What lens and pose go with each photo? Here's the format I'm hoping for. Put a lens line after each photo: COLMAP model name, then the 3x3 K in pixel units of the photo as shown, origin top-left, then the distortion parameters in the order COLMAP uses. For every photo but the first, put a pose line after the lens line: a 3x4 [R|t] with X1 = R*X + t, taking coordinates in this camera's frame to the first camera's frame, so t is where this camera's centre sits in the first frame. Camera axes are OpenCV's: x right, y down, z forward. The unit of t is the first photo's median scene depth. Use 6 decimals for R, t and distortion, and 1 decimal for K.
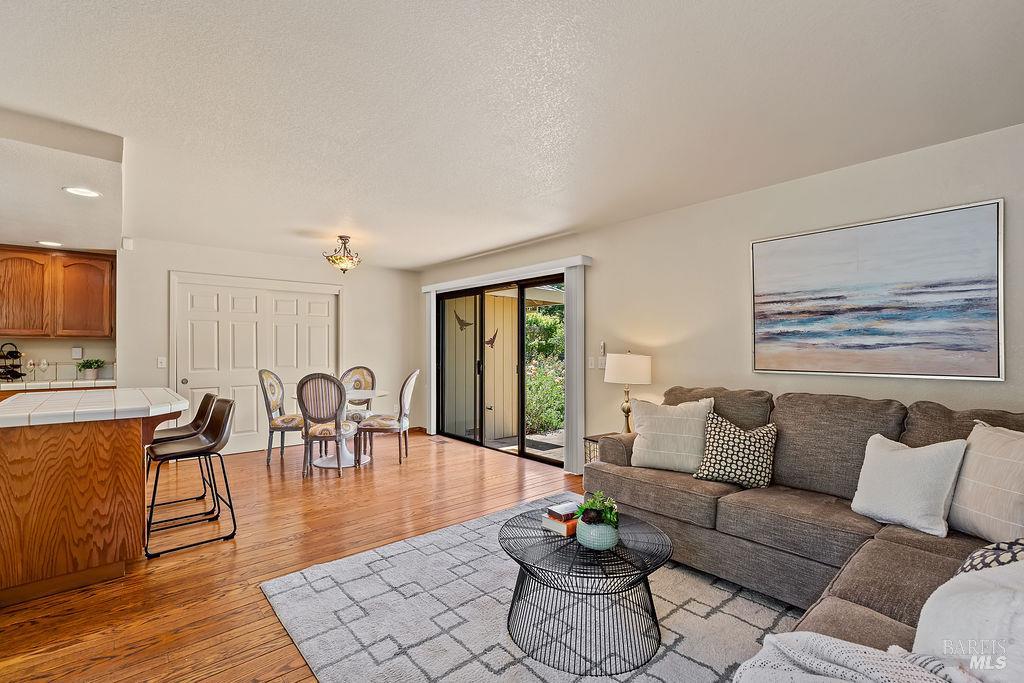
lens RADIAL K [[451.8, 0, 512.0], [0, 451.8, 341.5], [0, 0, 1]] dist [-0.011247, 0.000403]
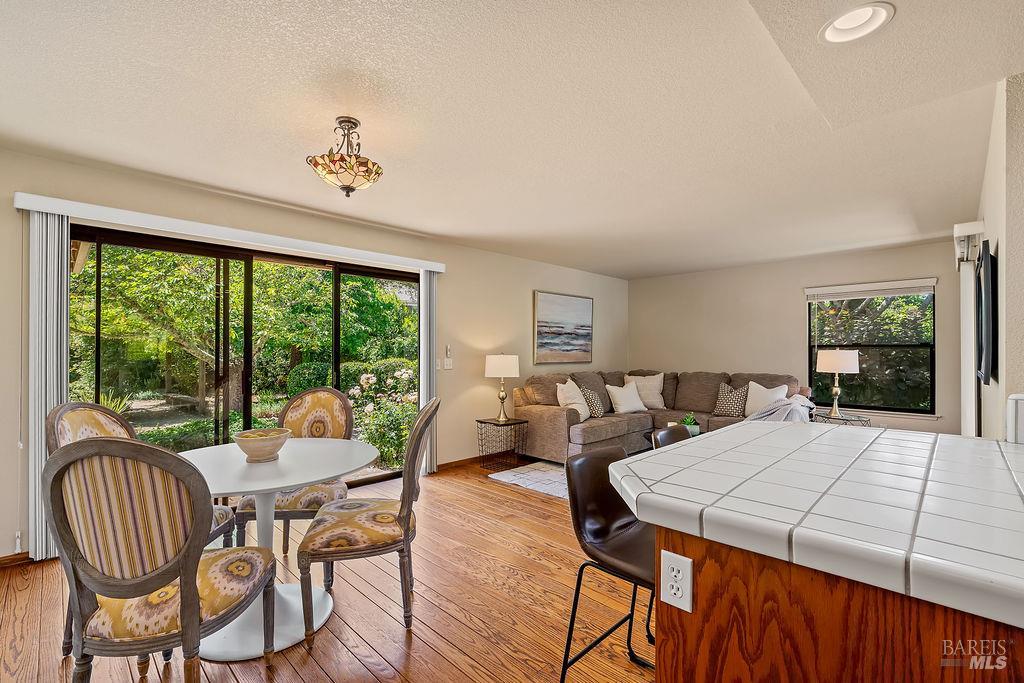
lens RADIAL K [[451.8, 0, 512.0], [0, 451.8, 341.5], [0, 0, 1]] dist [-0.011247, 0.000403]
pose [[-0.068506, 0.015381, 0.997532, -1.235845], [-0.019265, 0.999674, -0.016737, 0.008798], [-0.997465, -0.020364, -0.068188, 1.237257]]
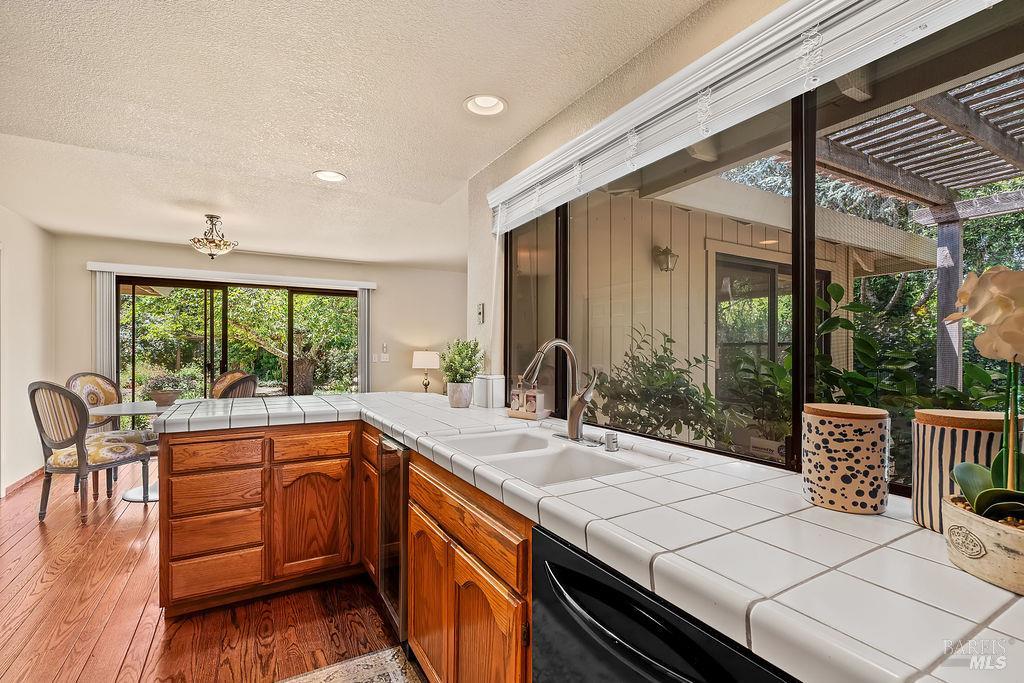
lens RADIAL K [[451.8, 0, 512.0], [0, 451.8, 341.5], [0, 0, 1]] dist [-0.011247, 0.000403]
pose [[0.213003, 0.016461, 0.976913, -1.538589], [-0.021294, 0.999699, -0.012202, 0.003490], [-0.976819, -0.018203, 0.213290, 0.381769]]
